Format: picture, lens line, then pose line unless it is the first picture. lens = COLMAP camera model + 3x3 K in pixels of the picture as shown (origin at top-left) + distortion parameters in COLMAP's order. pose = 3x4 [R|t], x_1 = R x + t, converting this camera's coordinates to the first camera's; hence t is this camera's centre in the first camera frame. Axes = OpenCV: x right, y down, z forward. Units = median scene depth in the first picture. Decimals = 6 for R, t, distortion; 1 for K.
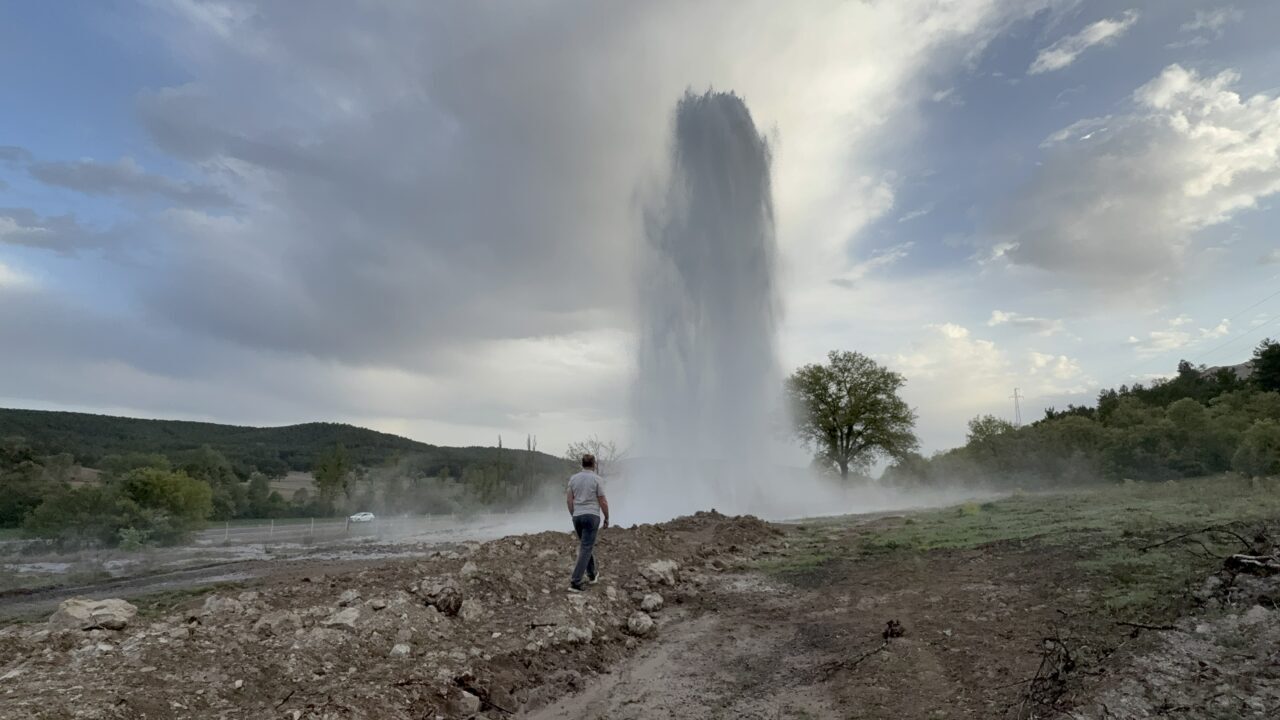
lens RADIAL K [[591.3, 0, 645.5], [0, 591.3, 362.4], [0, 0, 1]] dist [-0.002234, -0.000311]
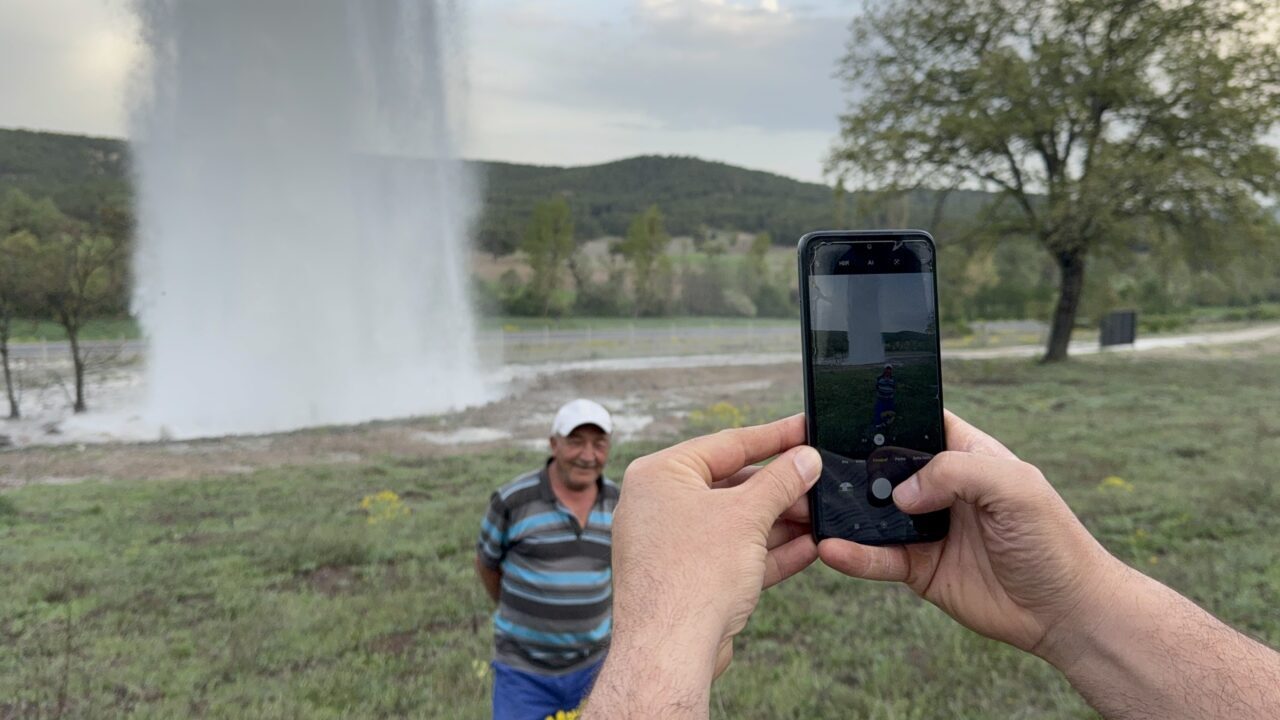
lens RADIAL K [[1110.9, 0, 636.9], [0, 1110.9, 372.3], [0, 0, 1]] dist [0.088993, -0.159437]
pose [[0.850339, 0.065959, -0.522086, 0.133081], [0.094254, 0.956981, 0.274416, 0.009767], [0.517726, -0.282555, 0.807541, 0.096874]]
